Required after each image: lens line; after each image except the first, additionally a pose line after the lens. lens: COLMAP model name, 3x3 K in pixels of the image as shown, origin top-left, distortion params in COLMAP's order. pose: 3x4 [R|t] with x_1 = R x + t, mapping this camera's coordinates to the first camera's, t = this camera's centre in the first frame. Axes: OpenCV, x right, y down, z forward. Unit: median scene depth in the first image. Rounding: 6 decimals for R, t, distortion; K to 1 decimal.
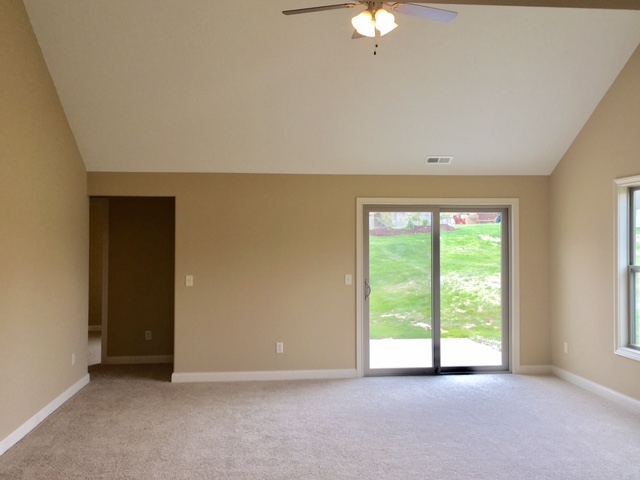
lens RADIAL K [[619.7, 0, 321.3], [0, 619.7, 241.4], [0, 0, 1]] dist [0.037242, 0.000000]
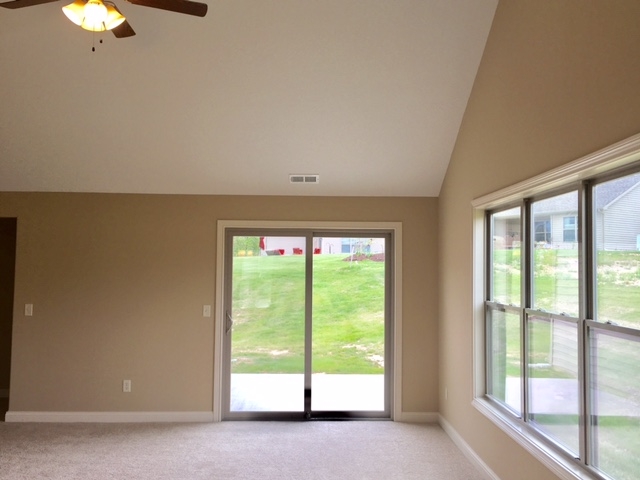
lens RADIAL K [[619.7, 0, 319.1], [0, 619.7, 238.7], [0, 0, 1]] dist [0.037242, 0.000000]
pose [[0.996454, 0.007332, -0.083821, 0.281556], [-0.010890, 0.999055, -0.042072, -0.007111], [0.083433, 0.042836, 0.995592, 0.110400]]
